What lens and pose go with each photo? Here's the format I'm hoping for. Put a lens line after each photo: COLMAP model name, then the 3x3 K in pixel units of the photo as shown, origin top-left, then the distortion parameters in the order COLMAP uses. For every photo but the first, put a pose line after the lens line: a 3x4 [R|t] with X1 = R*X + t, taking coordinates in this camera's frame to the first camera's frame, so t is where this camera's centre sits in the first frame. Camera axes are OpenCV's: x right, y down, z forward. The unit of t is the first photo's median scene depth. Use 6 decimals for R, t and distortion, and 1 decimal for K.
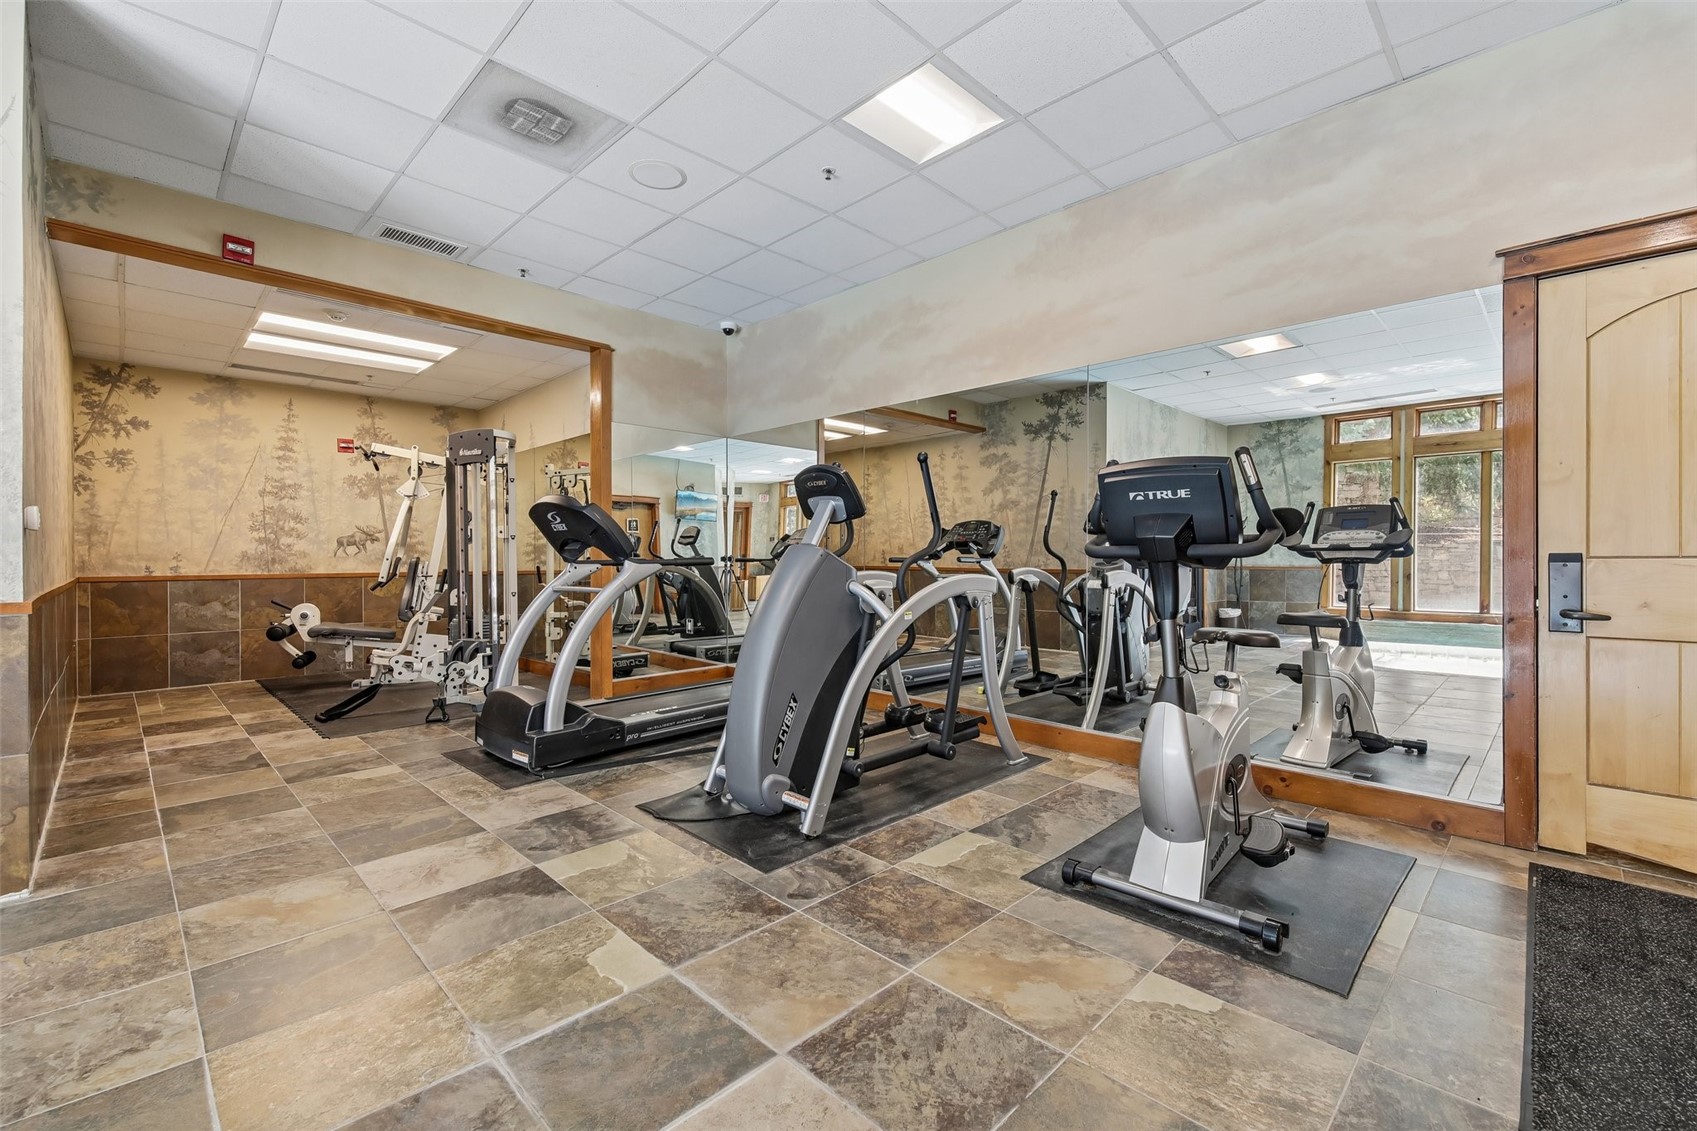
lens RADIAL K [[727.1, 0, 853.2], [0, 727.1, 564.8], [0, 0, 1]] dist [-0.001036, -0.000470]
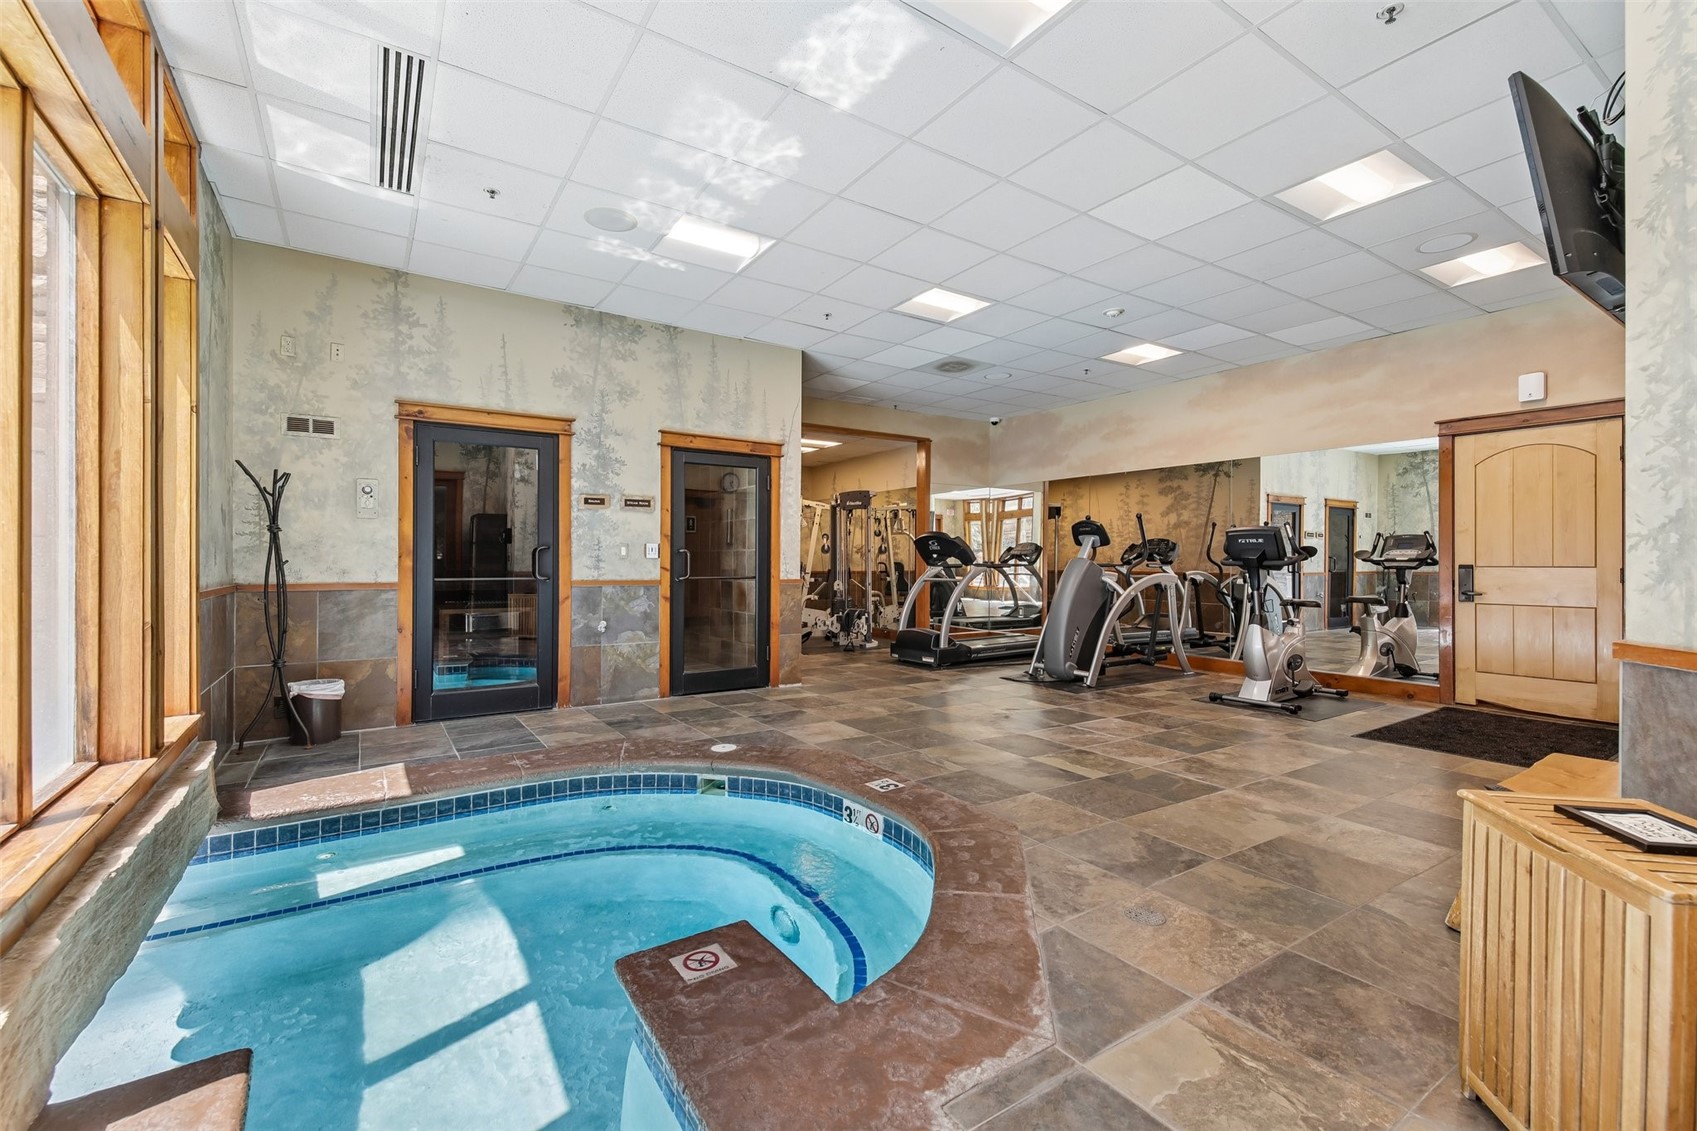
lens RADIAL K [[727.1, 0, 833.0], [0, 727.1, 560.7], [0, 0, 1]] dist [-0.001036, -0.000470]
pose [[0.973138, 0.004146, -0.230184, -0.216526], [-0.006619, 0.999928, -0.009972, 0.003785], [0.230127, 0.011228, 0.973096, -0.948069]]
